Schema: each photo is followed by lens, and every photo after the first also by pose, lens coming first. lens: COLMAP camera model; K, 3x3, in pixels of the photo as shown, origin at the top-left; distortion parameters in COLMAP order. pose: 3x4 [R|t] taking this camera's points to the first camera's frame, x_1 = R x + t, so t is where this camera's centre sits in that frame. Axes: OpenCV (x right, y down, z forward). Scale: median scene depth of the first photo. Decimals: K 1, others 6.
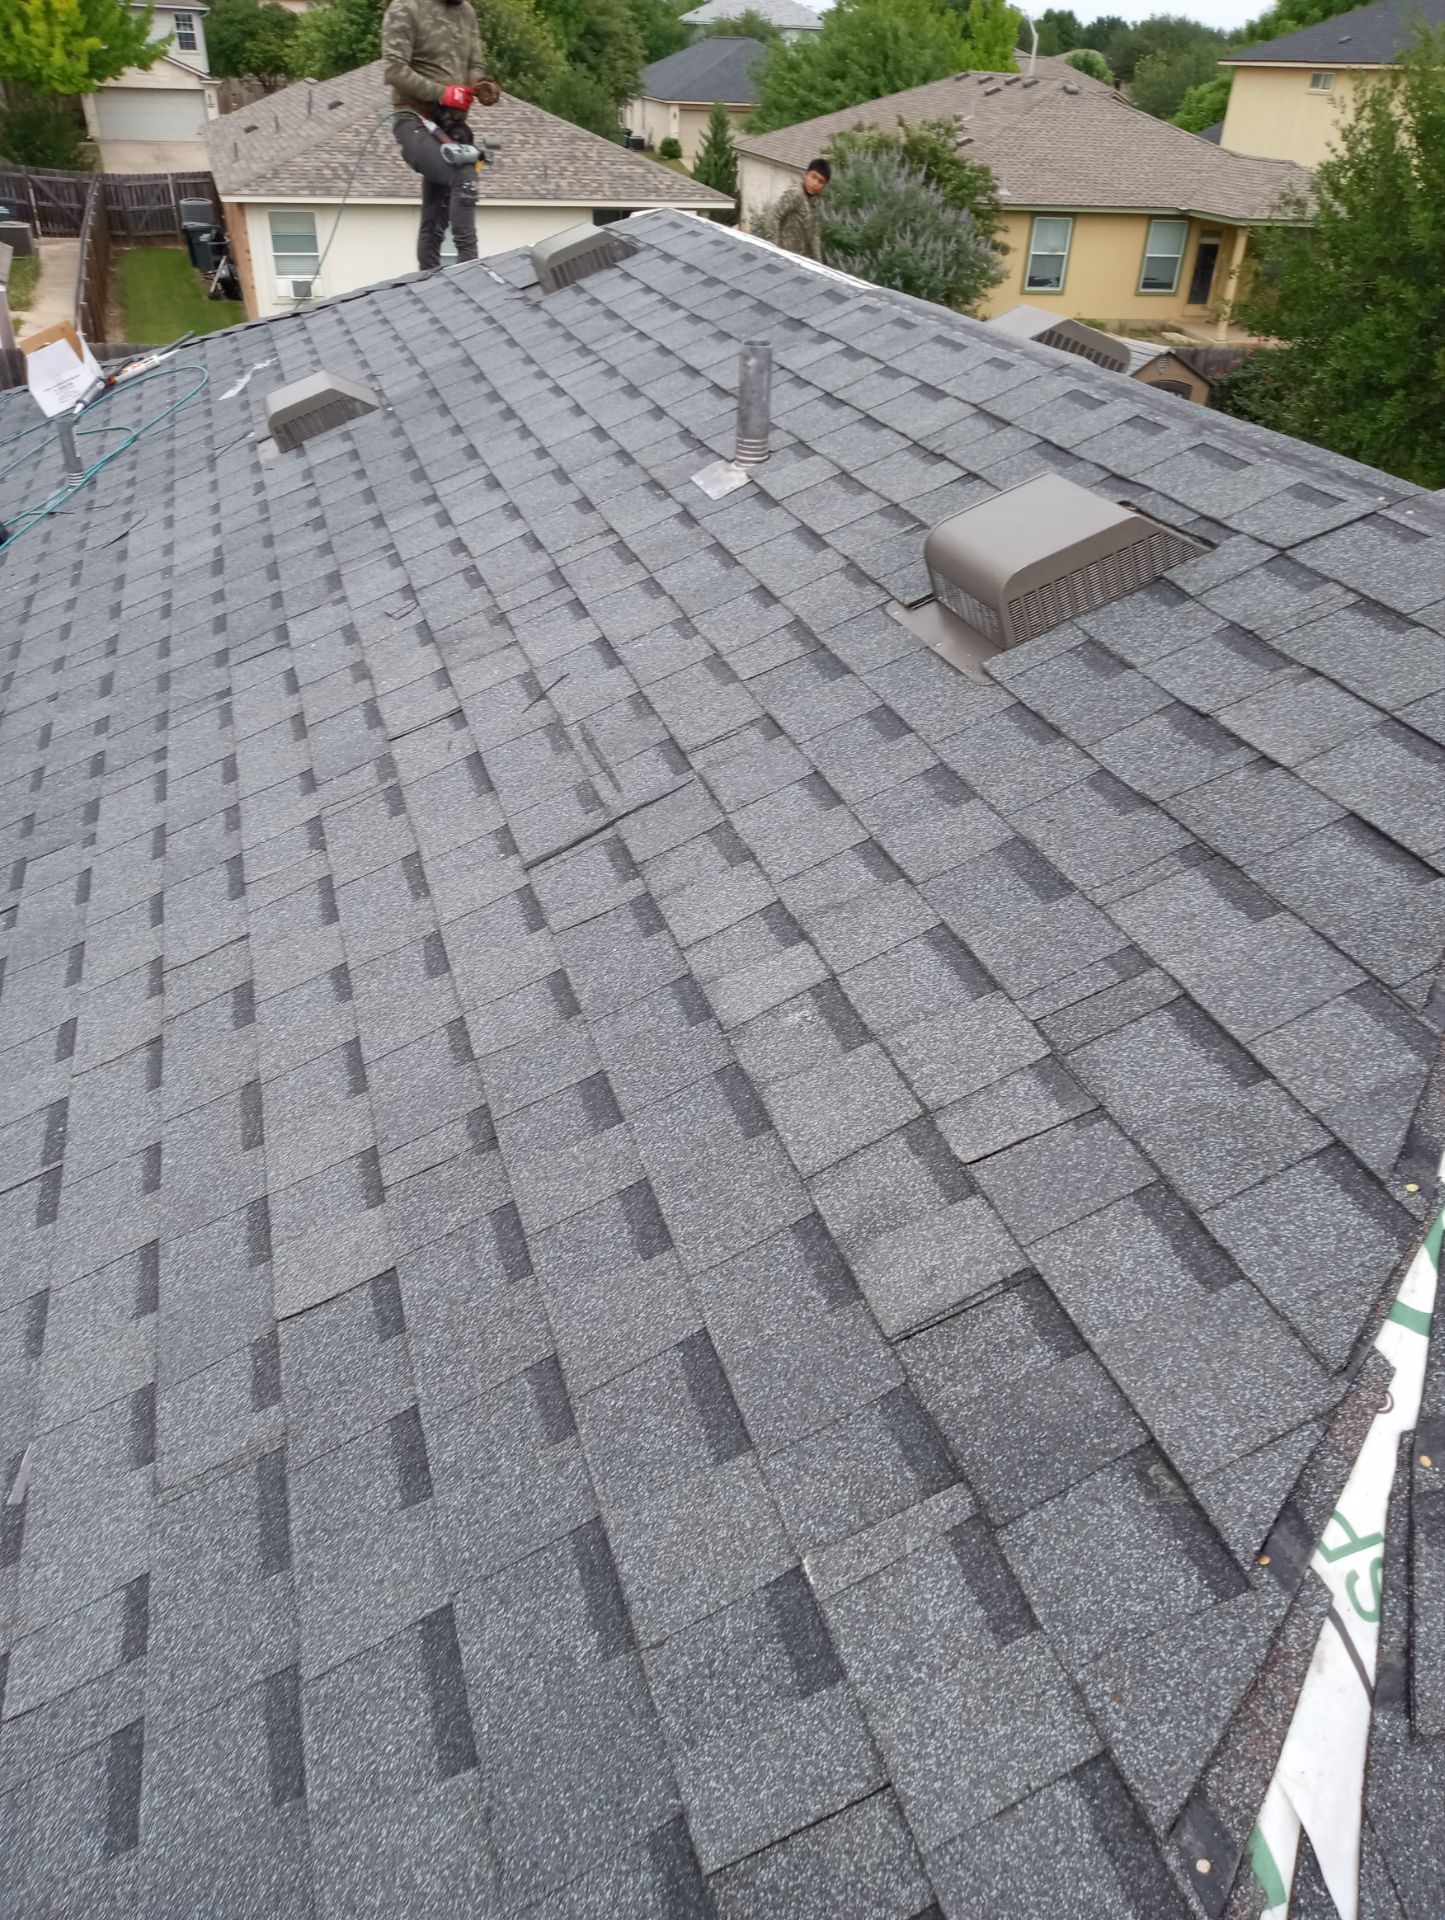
lens RADIAL K [[1459.1, 0, 731.3], [0, 1459.1, 962.9], [0, 0, 1]] dist [0.010075, 0.013919]
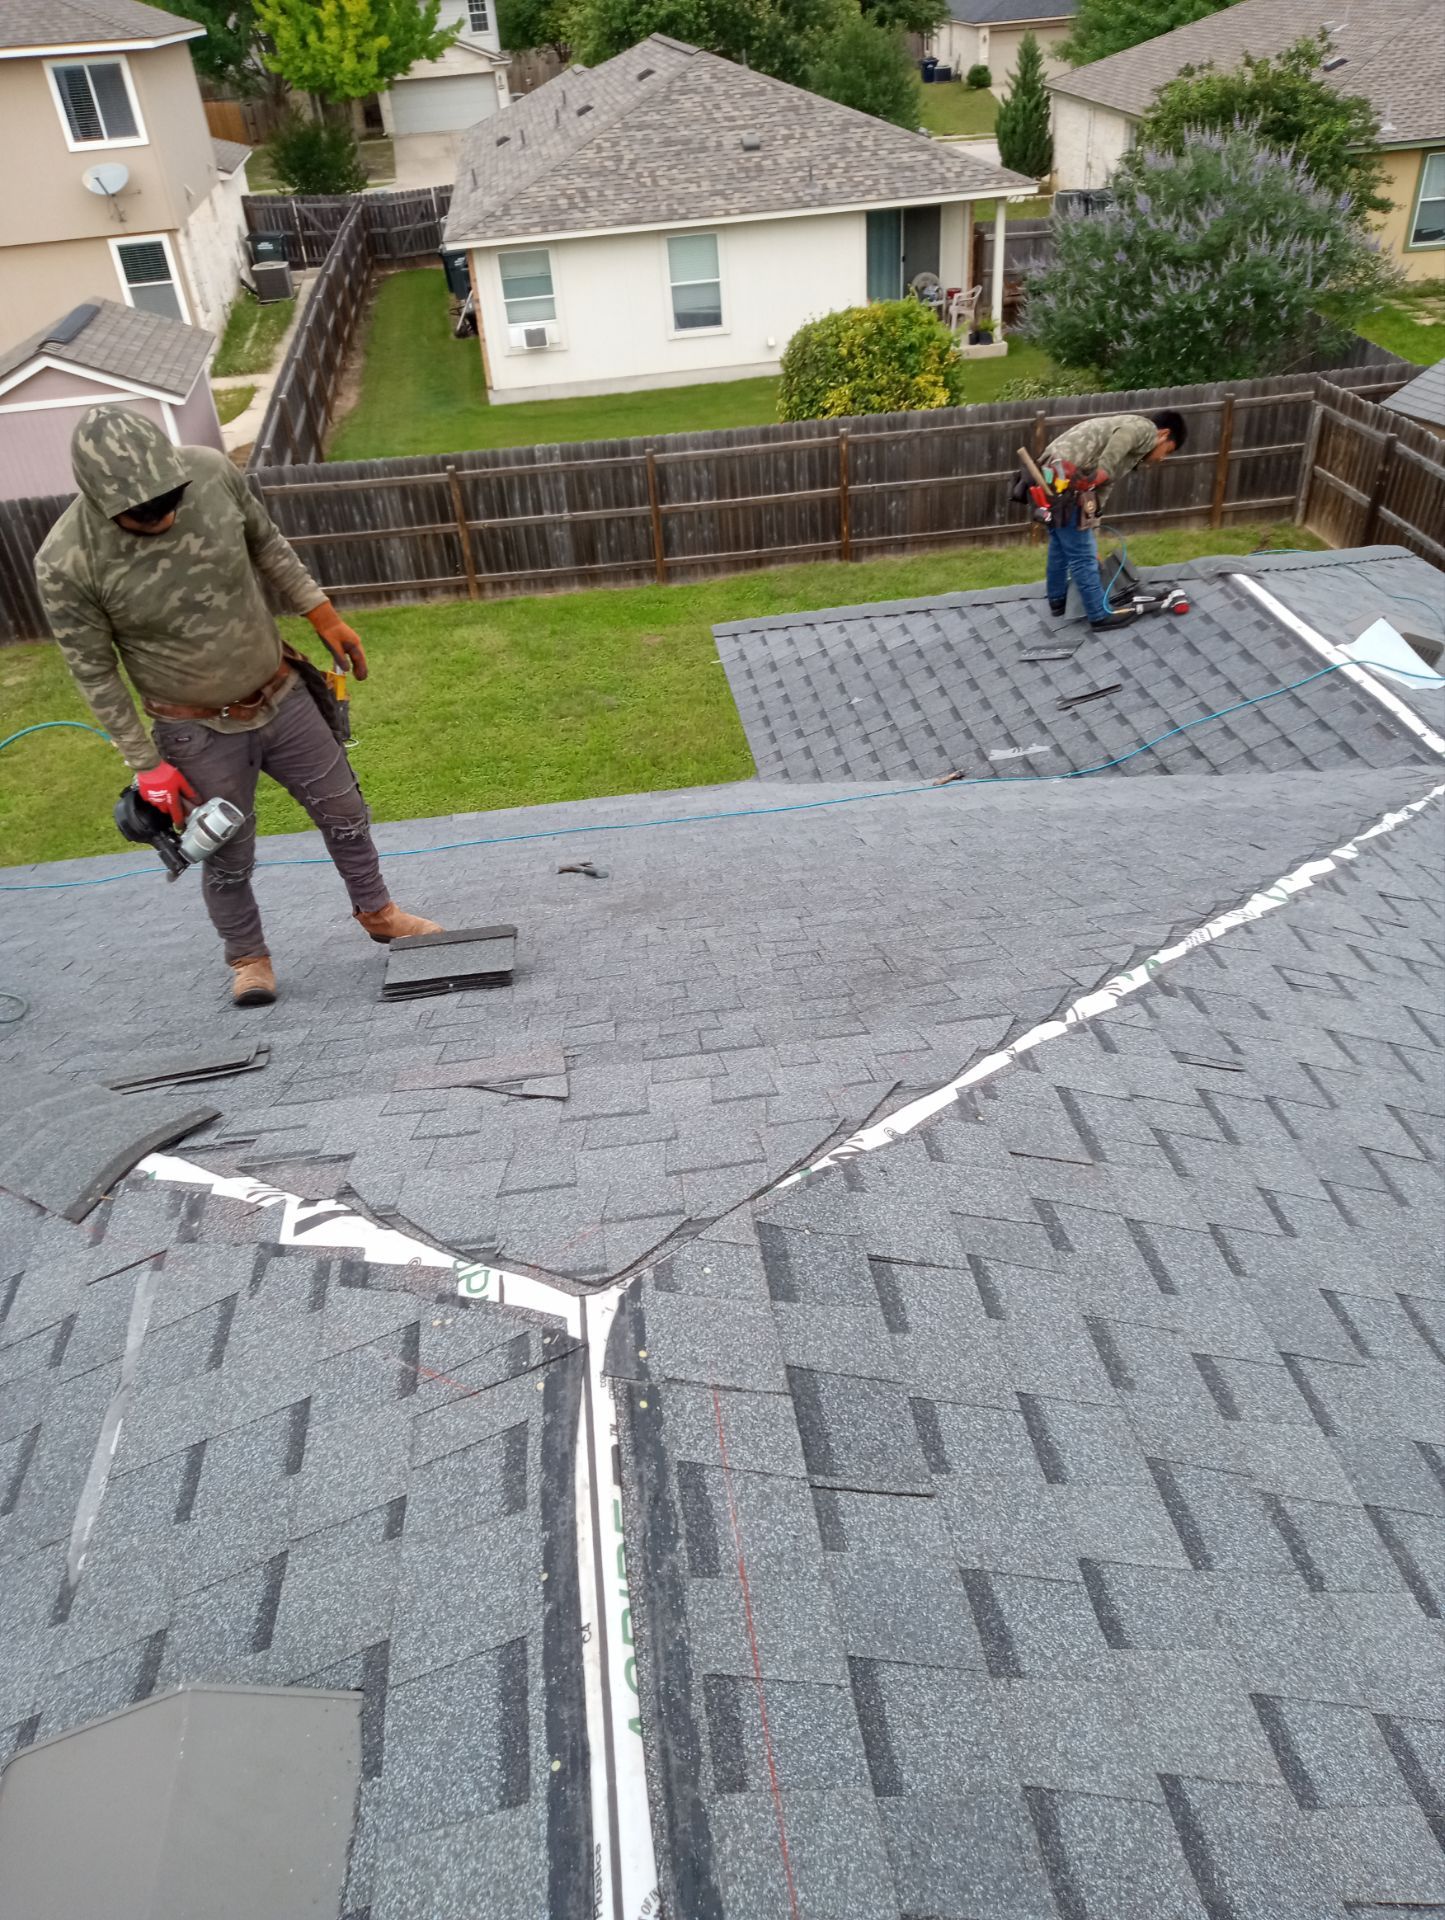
lens RADIAL K [[1434.0, 0, 717.3], [0, 1434.0, 961.5], [0, 0, 1]] dist [0.090869, -0.102693]
pose [[0.977007, 0.020118, -0.212255, 0.006536], [-0.010496, 0.998870, 0.046361, -0.086742], [0.212948, -0.043067, 0.976114, 0.101585]]
